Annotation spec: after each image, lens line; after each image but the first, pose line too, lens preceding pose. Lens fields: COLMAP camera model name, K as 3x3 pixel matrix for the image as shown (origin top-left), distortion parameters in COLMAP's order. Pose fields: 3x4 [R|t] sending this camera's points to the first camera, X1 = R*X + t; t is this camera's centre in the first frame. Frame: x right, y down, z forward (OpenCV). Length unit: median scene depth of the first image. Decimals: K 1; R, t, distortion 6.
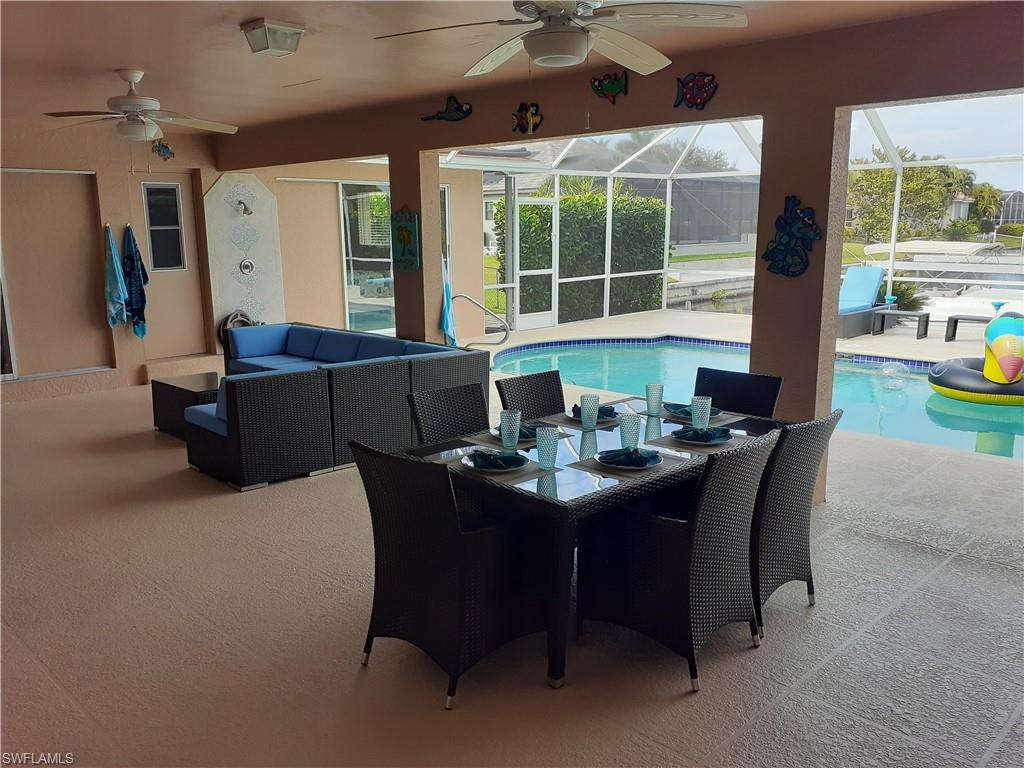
lens RADIAL K [[818.4, 0, 496.2], [0, 818.4, 386.3], [0, 0, 1]] dist [0.108705, -0.168107]
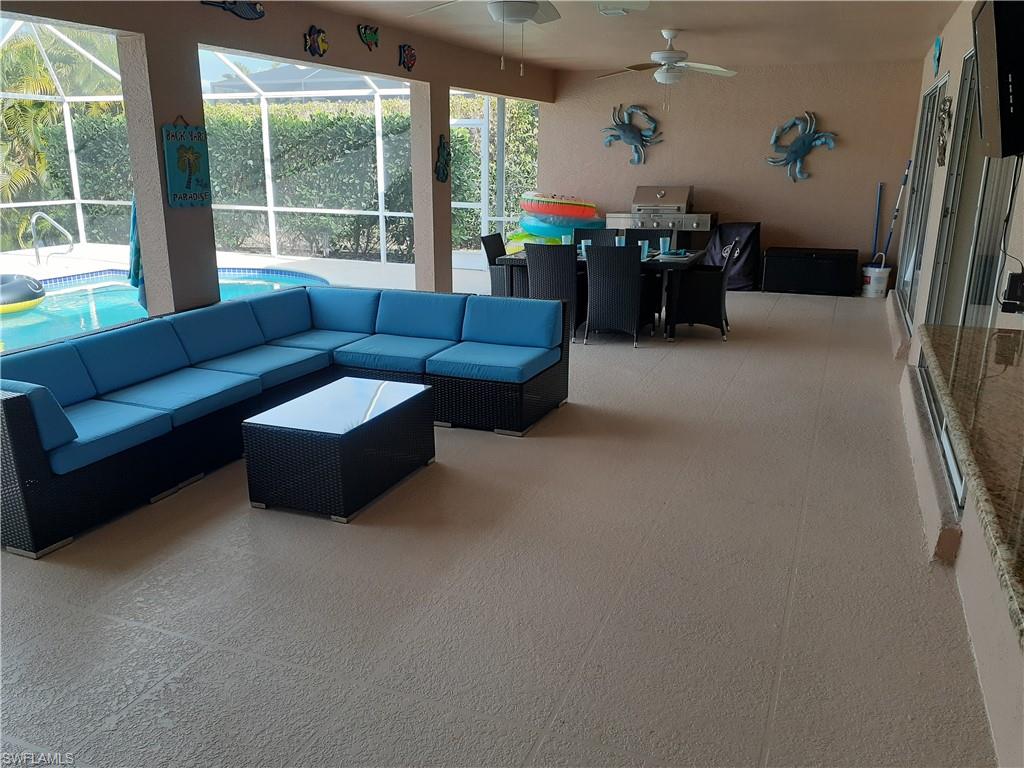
lens RADIAL K [[818.4, 0, 496.2], [0, 818.4, 386.3], [0, 0, 1]] dist [0.108705, -0.168107]
pose [[-0.349597, -0.248517, 0.903339, -0.687482], [0.183272, 0.927411, 0.326067, -0.142644], [-0.918800, 0.279548, -0.278674, 0.766202]]
